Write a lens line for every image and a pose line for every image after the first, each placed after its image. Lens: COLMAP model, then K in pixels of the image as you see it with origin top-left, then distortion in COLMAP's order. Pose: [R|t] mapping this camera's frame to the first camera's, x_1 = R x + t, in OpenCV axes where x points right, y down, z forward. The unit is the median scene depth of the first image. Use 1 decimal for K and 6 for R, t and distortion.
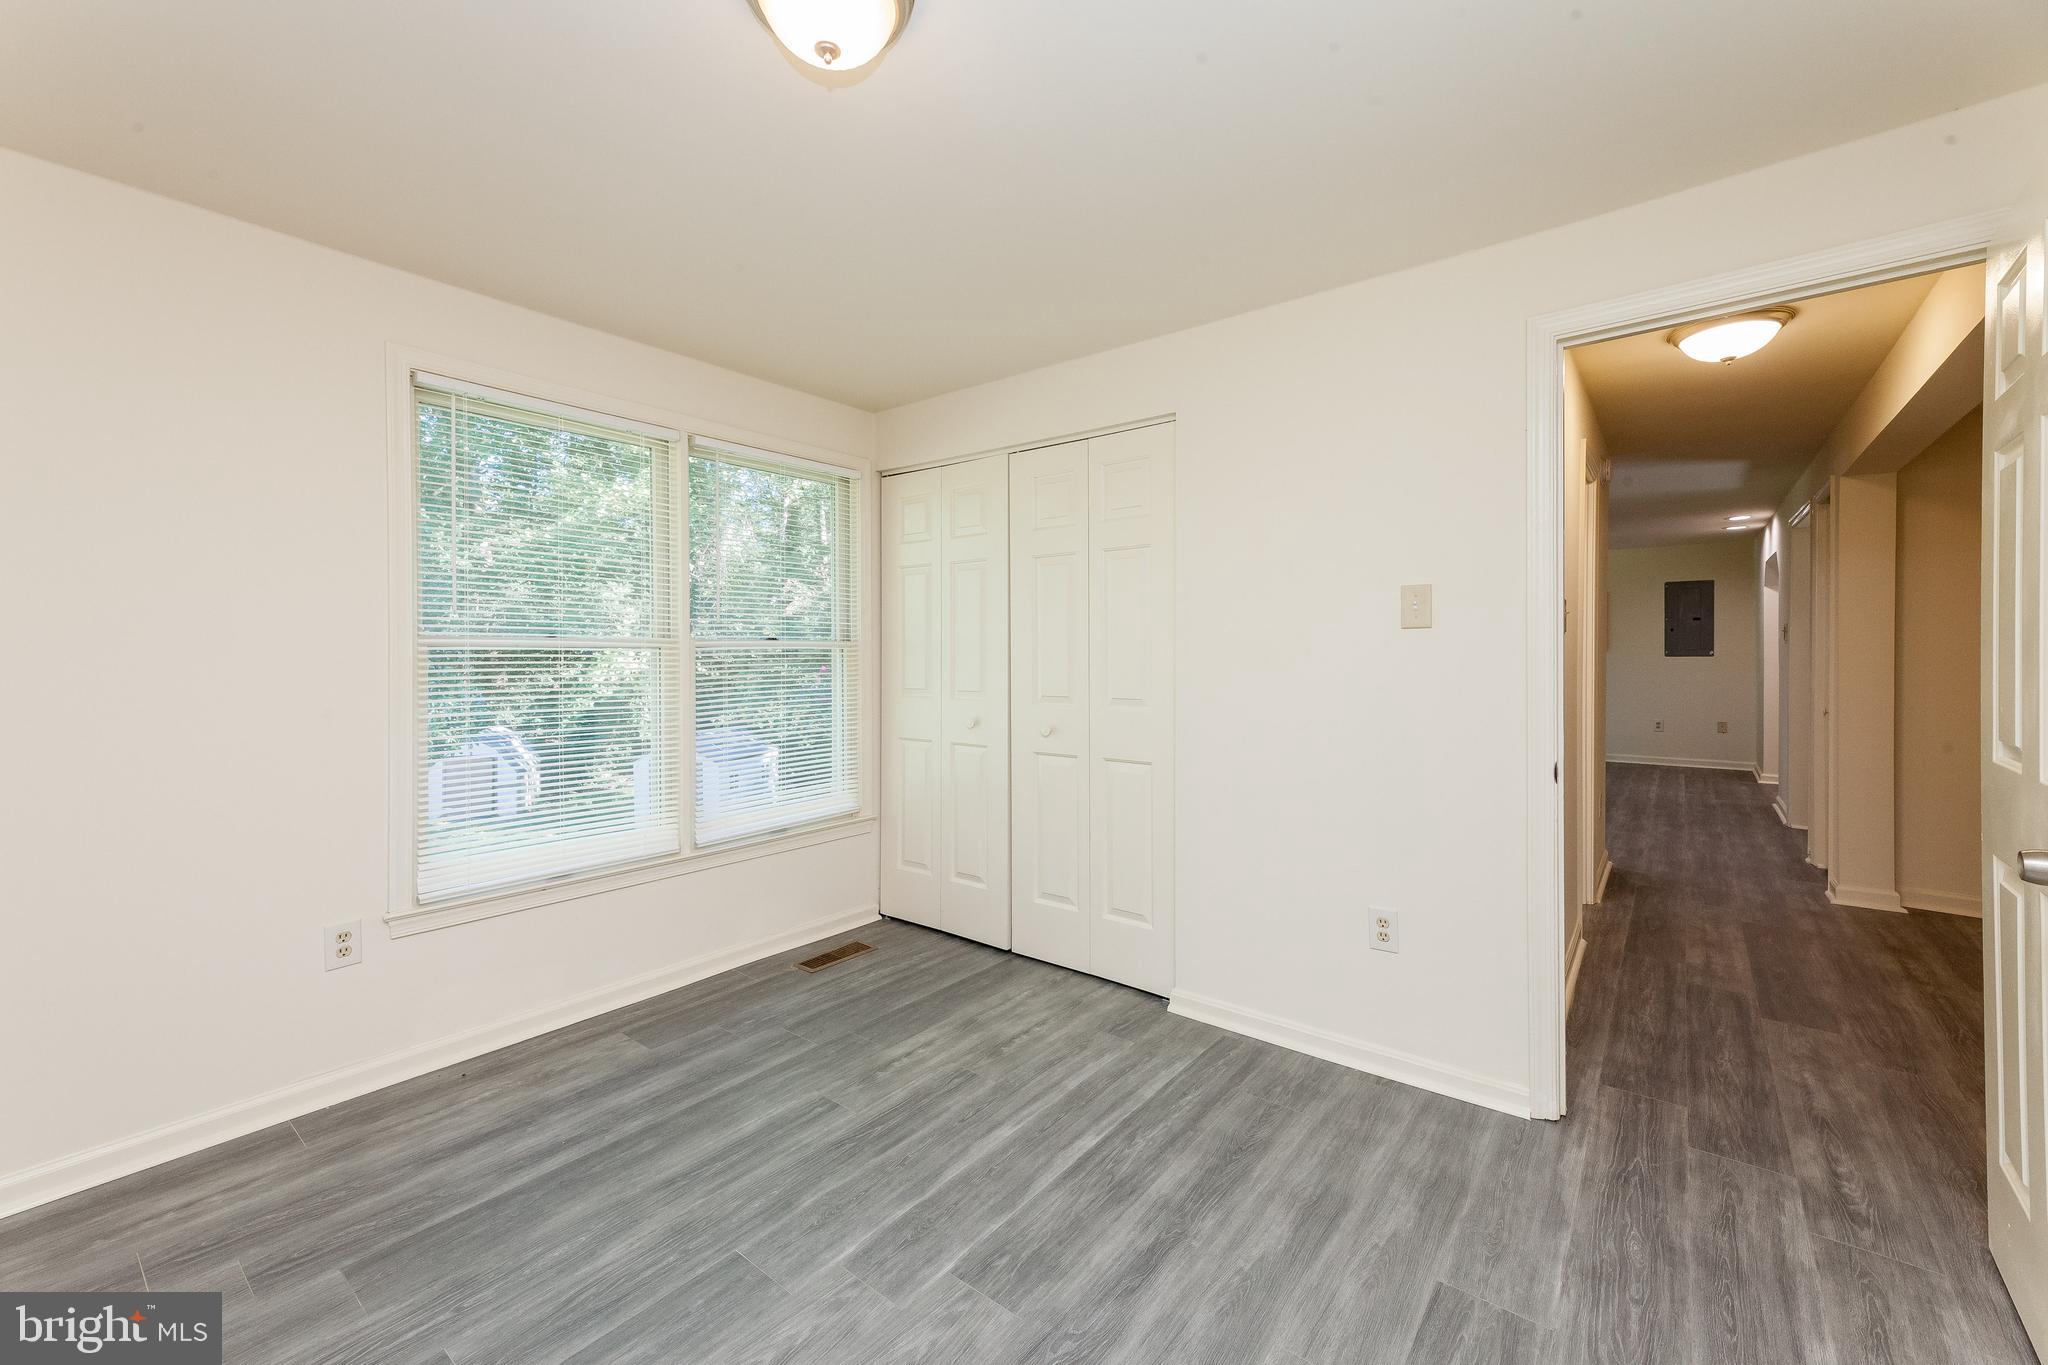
lens RADIAL K [[830.6, 0, 1012.6], [0, 830.6, 663.1], [0, 0, 1]] dist [0.018055, 0.000318]
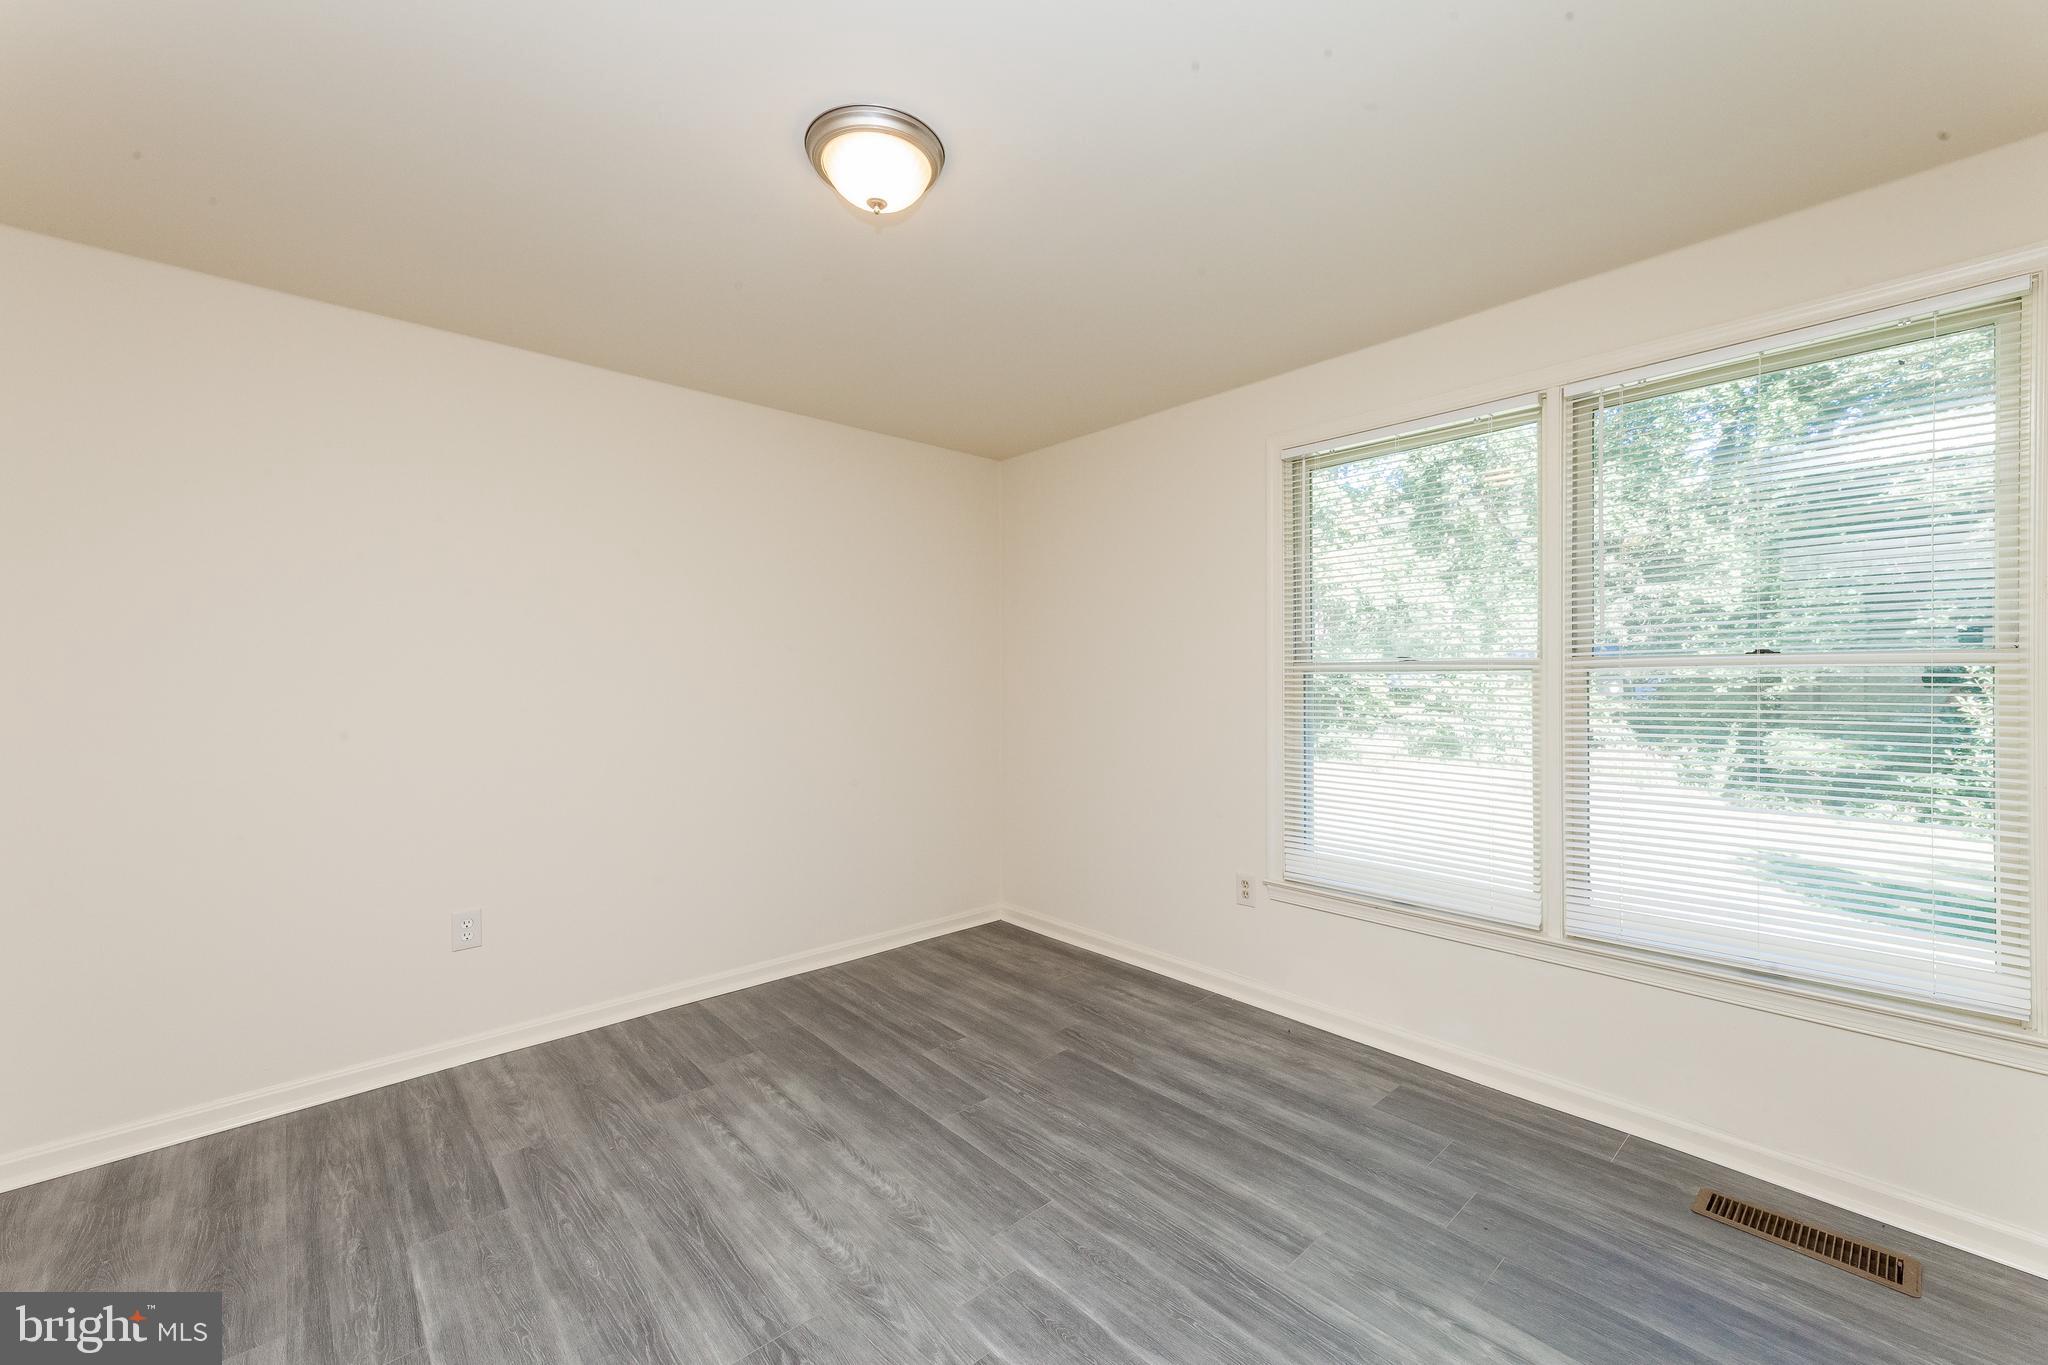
lens RADIAL K [[830.6, 0, 1031.0], [0, 830.6, 683.6], [0, 0, 1]] dist [0.018055, 0.000318]
pose [[-0.171086, 0.006944, -0.985232, 0.612891], [-0.004753, 0.999958, 0.007874, -0.012011], [0.985245, 0.006030, -0.171046, 0.893949]]
